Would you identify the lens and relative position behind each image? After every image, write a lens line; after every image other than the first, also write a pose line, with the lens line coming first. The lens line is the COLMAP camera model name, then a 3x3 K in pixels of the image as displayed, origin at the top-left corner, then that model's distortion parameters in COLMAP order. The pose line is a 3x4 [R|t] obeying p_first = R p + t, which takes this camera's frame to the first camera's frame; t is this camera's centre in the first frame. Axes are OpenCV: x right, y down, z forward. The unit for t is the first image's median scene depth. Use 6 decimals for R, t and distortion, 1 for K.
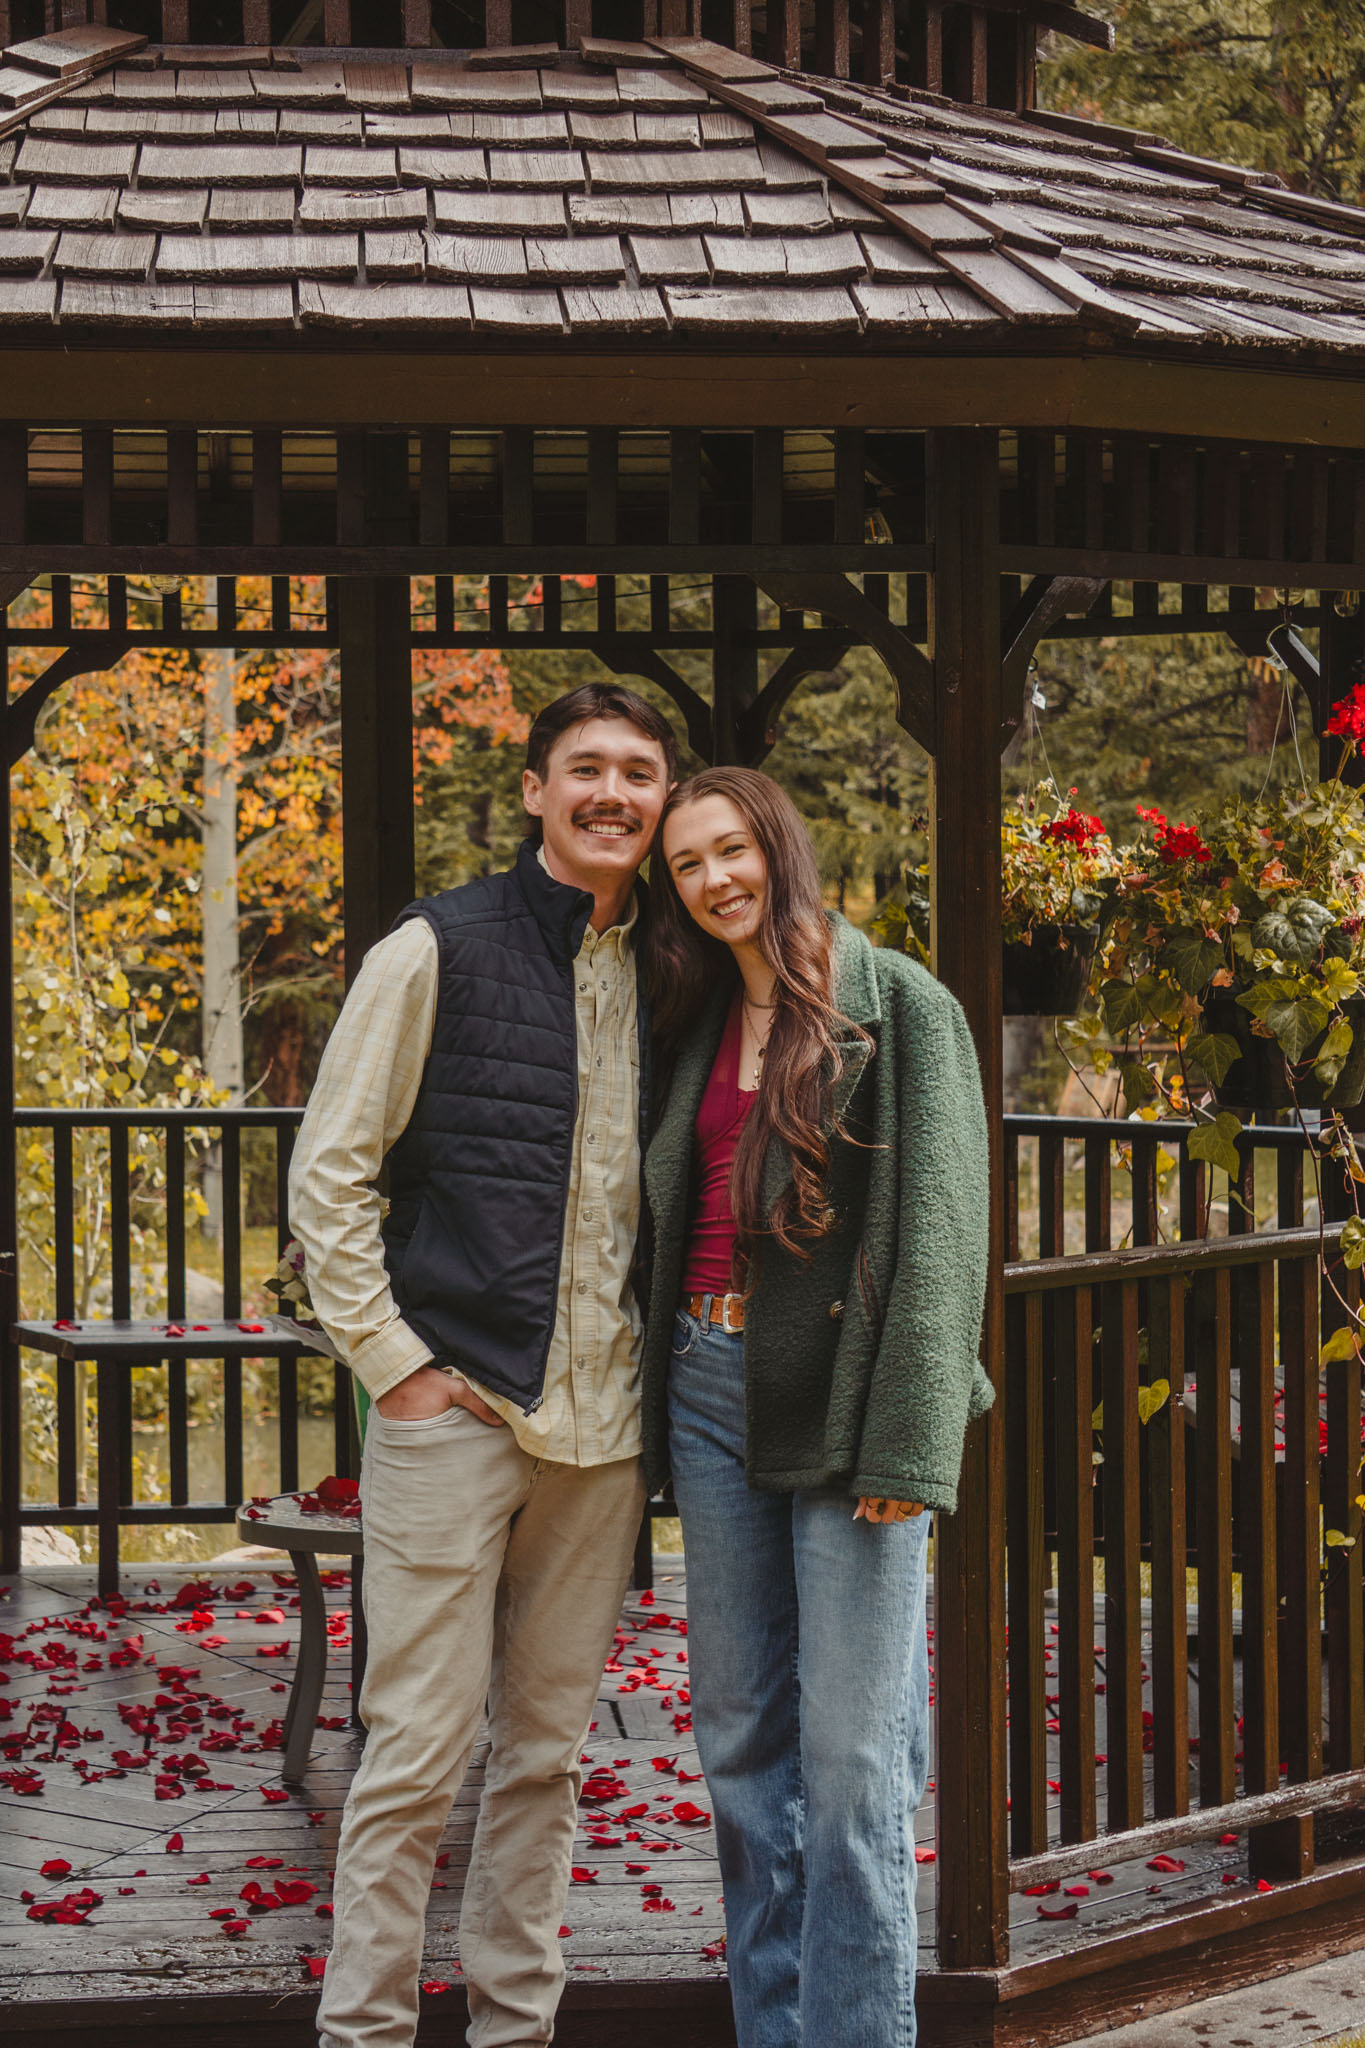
lens RADIAL K [[5136.1, 0, 682.5], [0, 5136.1, 1024.0], [0, 0, 1]] dist [0.236299, 0.486675]
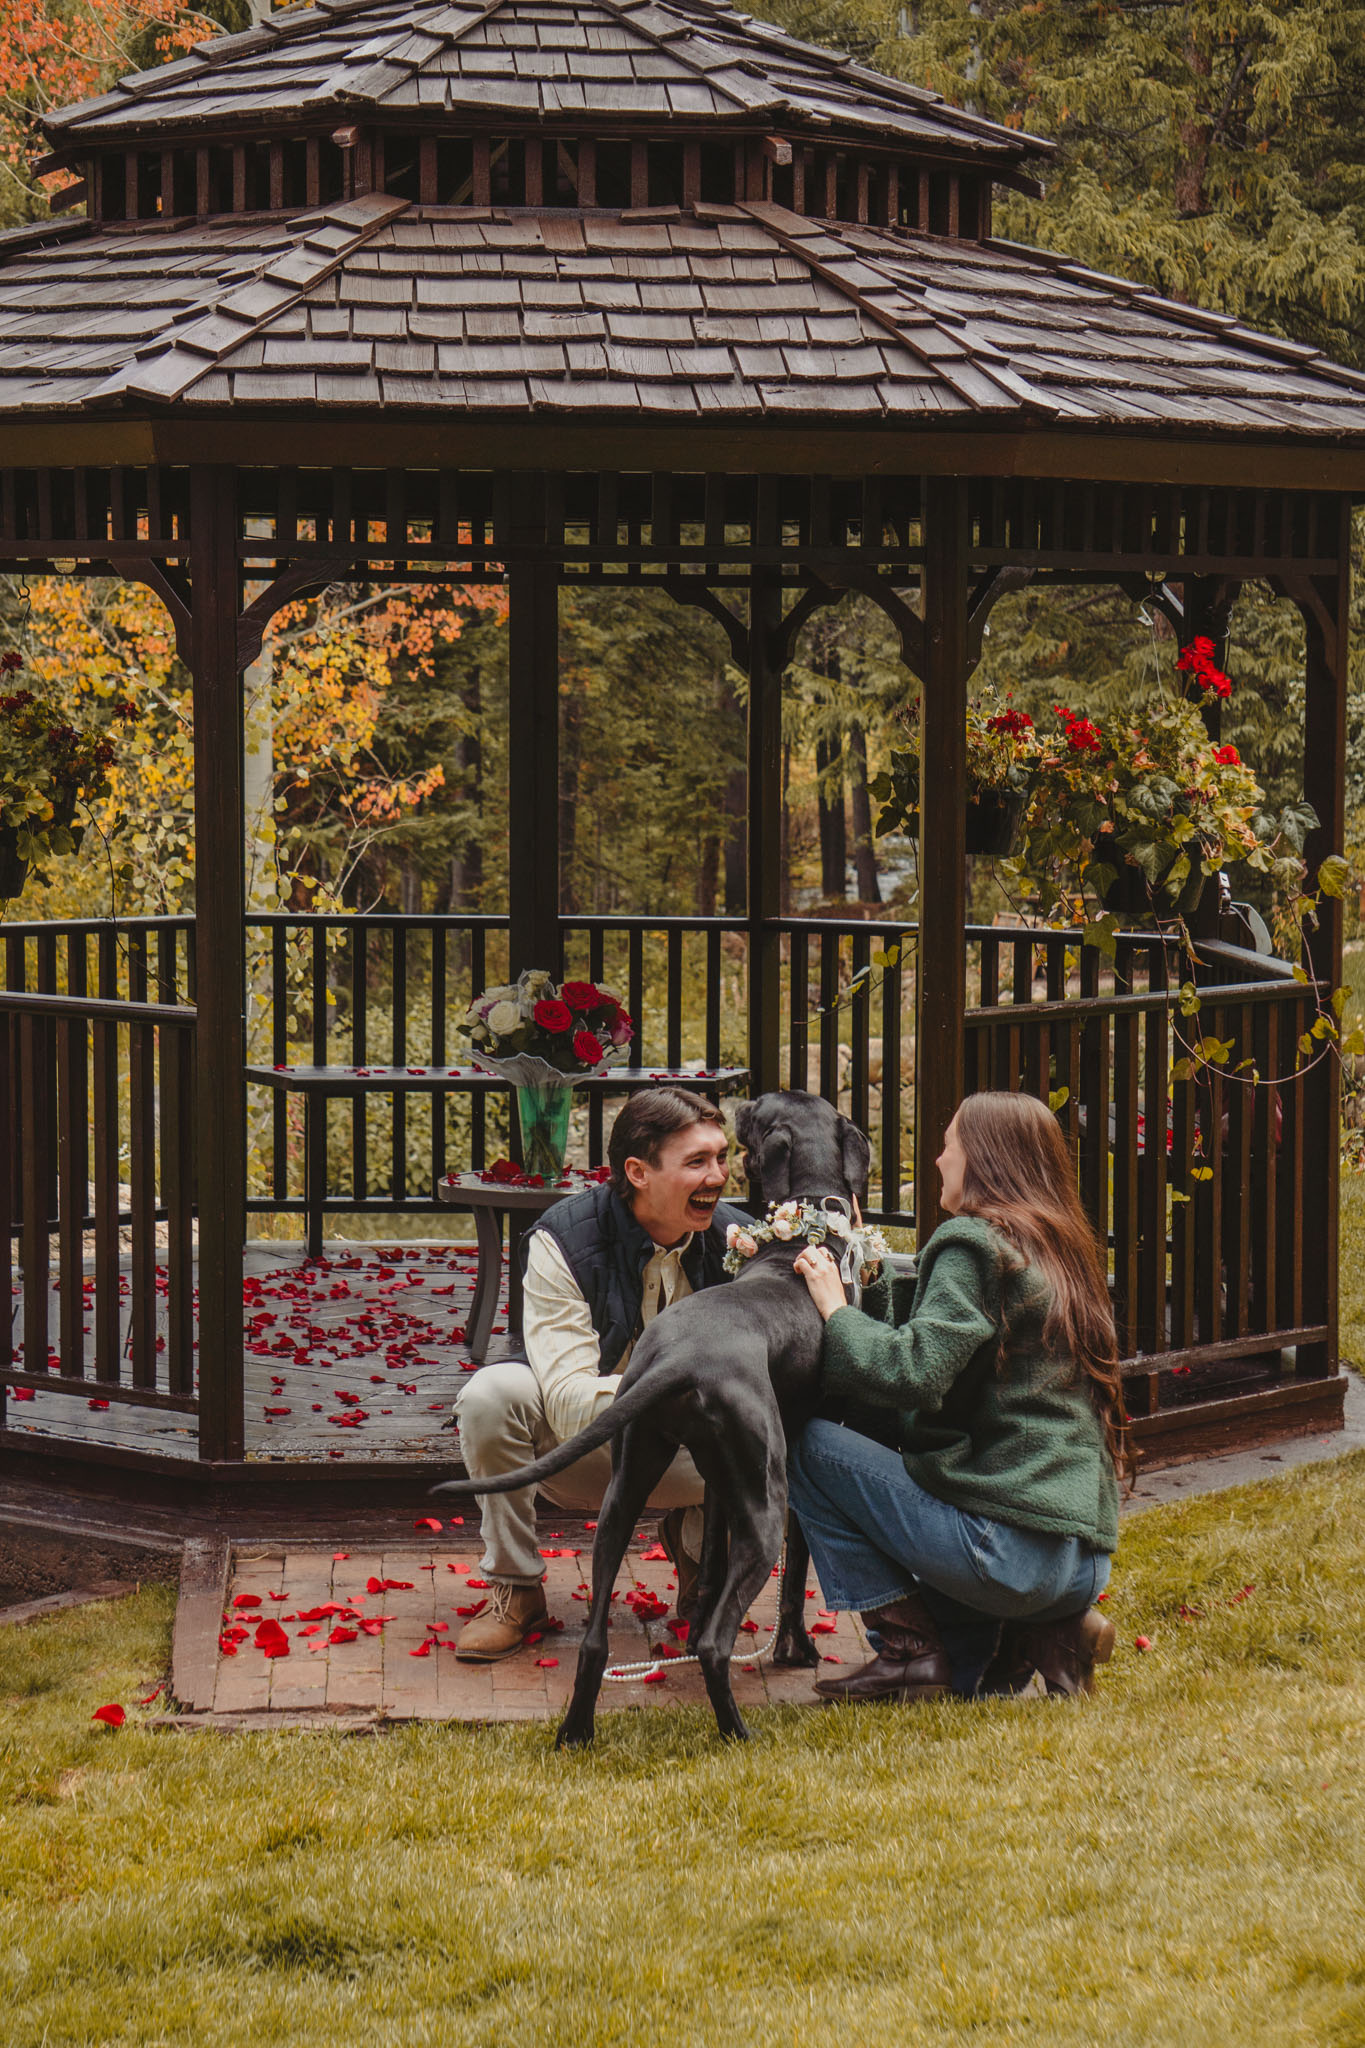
lens RADIAL K [[5136.1, 0, 682.5], [0, 5136.1, 1024.0], [0, 0, 1]] dist [0.236299, 0.486675]
pose [[0.999803, 0.011138, 0.016409, -0.046194], [-0.011591, 0.999547, 0.027764, 0.008657], [-0.016092, -0.027949, 0.999480, -0.532696]]
